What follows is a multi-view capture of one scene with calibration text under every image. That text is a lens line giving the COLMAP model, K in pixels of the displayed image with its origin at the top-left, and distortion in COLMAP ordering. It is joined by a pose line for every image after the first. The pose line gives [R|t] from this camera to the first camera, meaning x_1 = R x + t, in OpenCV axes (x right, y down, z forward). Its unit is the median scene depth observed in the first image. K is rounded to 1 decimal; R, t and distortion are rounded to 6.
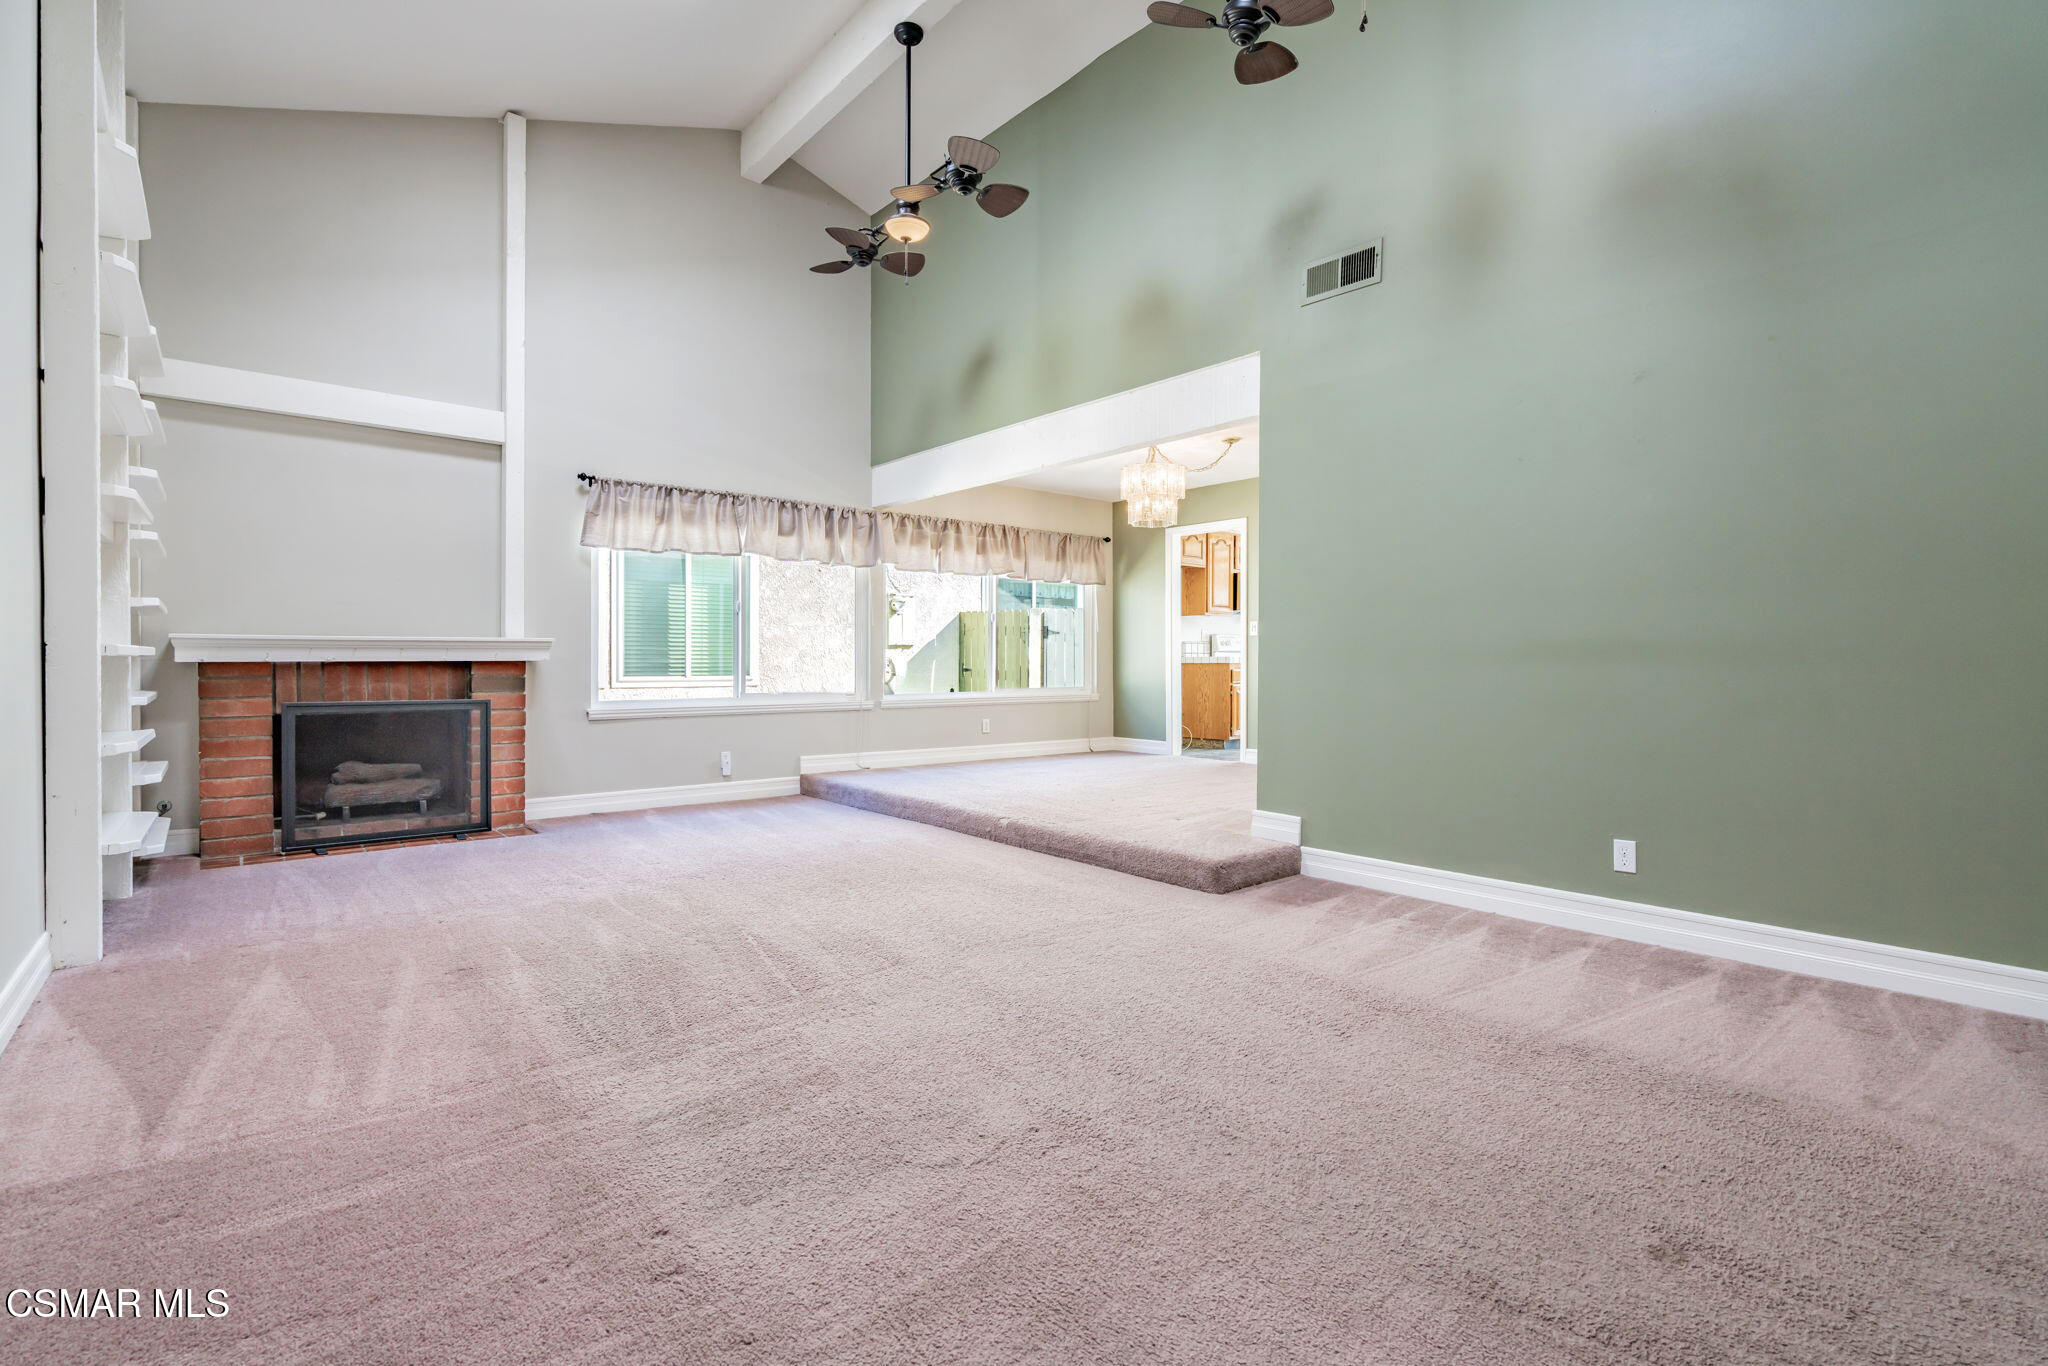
lens RADIAL K [[971.9, 0, 1018.4], [0, 971.9, 673.9], [0, 0, 1]] dist [-0.004315, 0.001827]
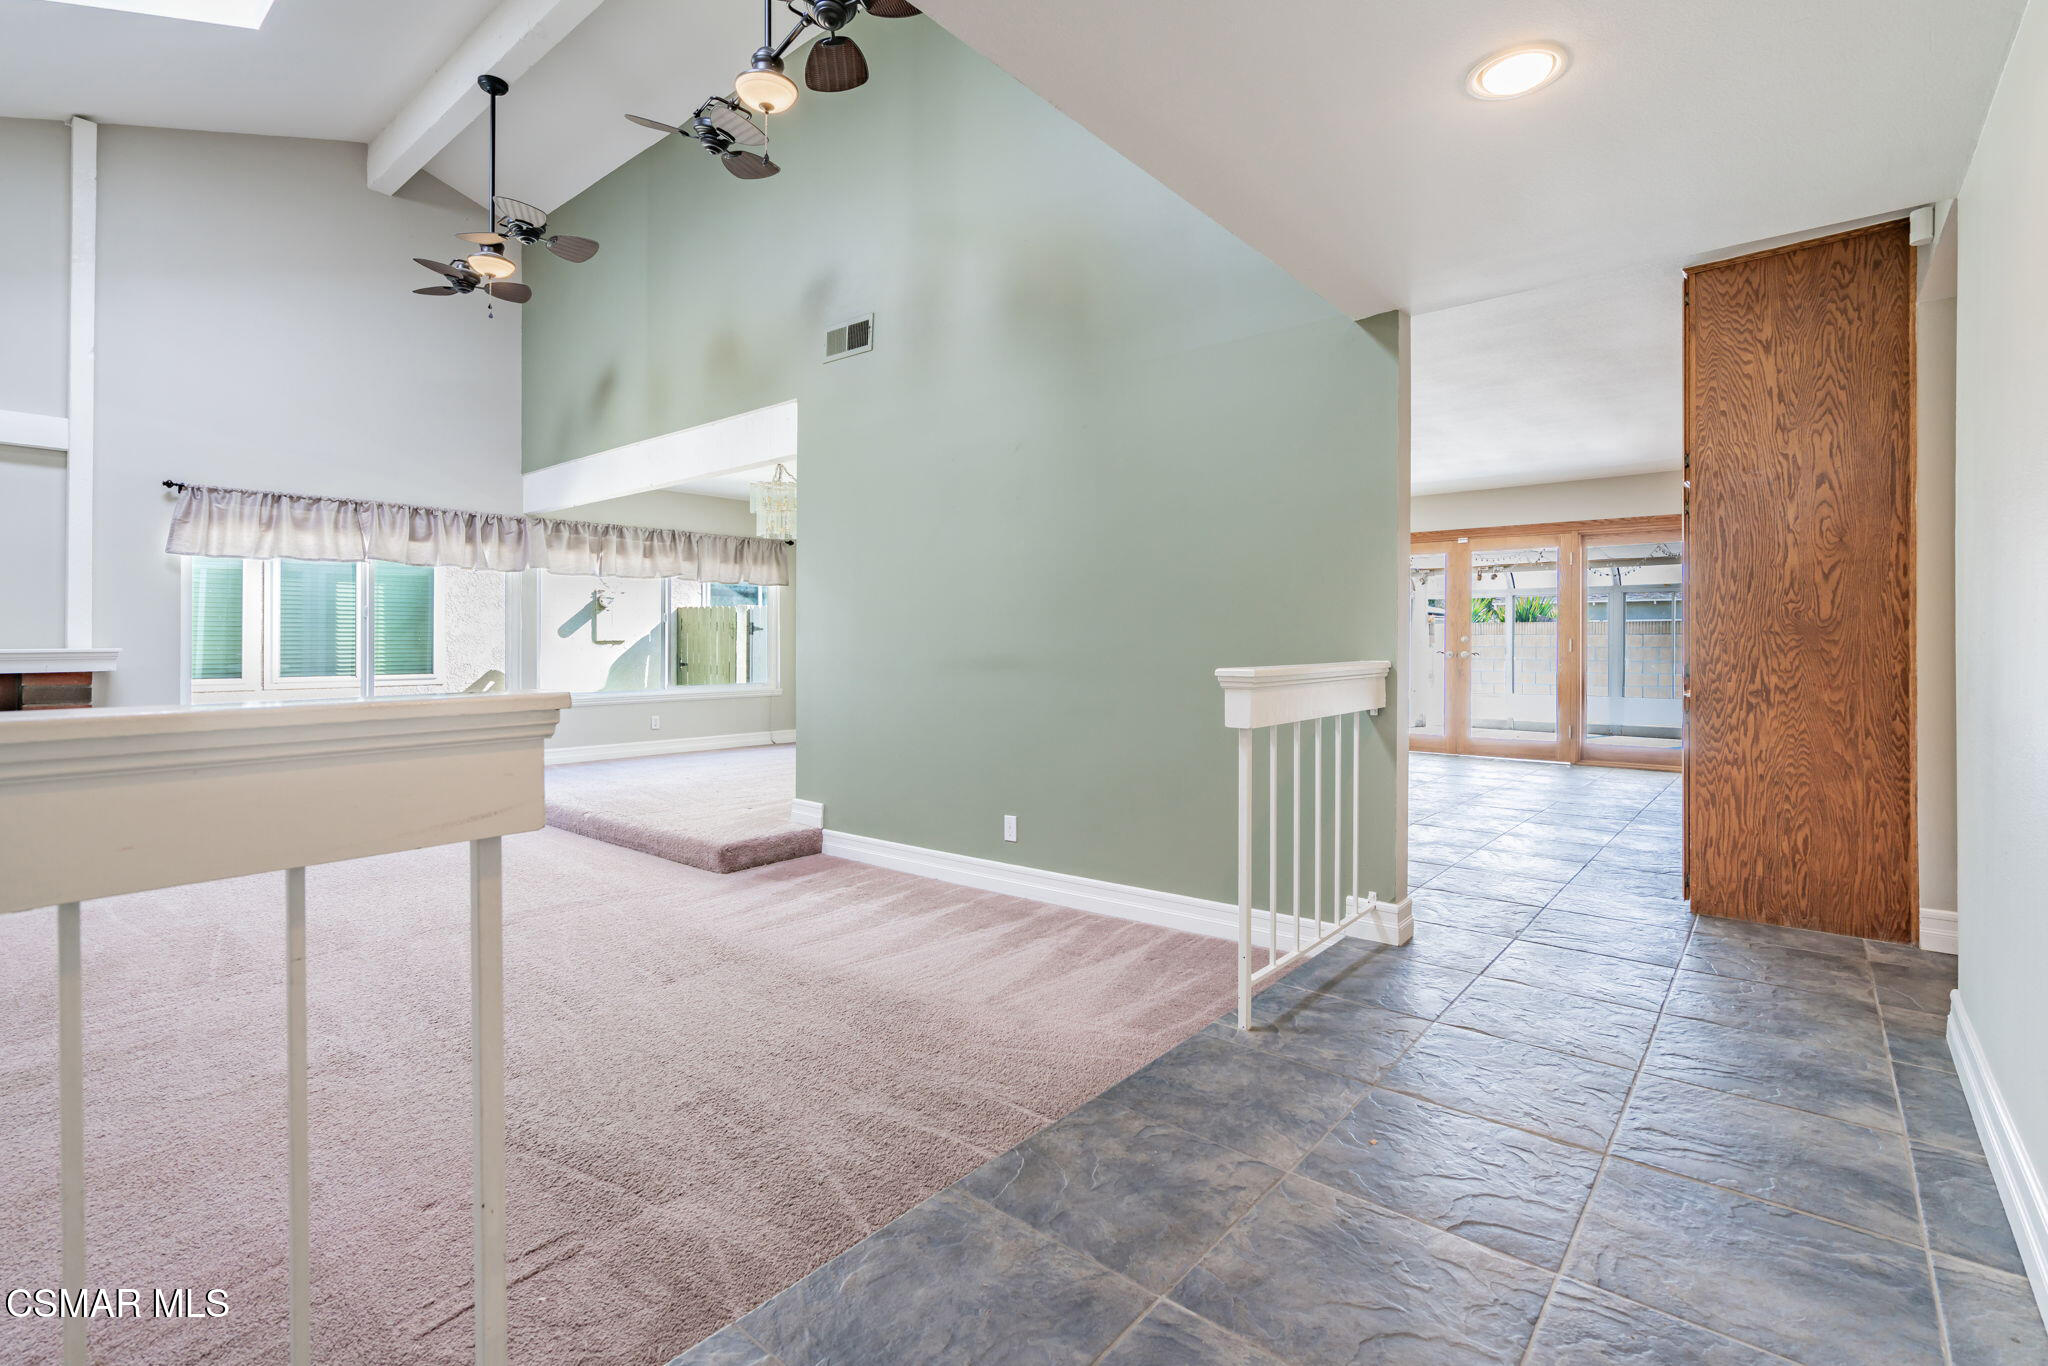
lens RADIAL K [[971.9, 0, 1012.7], [0, 971.9, 645.1], [0, 0, 1]] dist [-0.004315, 0.001827]
pose [[0.983214, -0.006042, 0.182355, 0.228305], [0.008555, 0.999879, -0.013002, -0.018561], [-0.182255, 0.014344, 0.983147, -0.137075]]
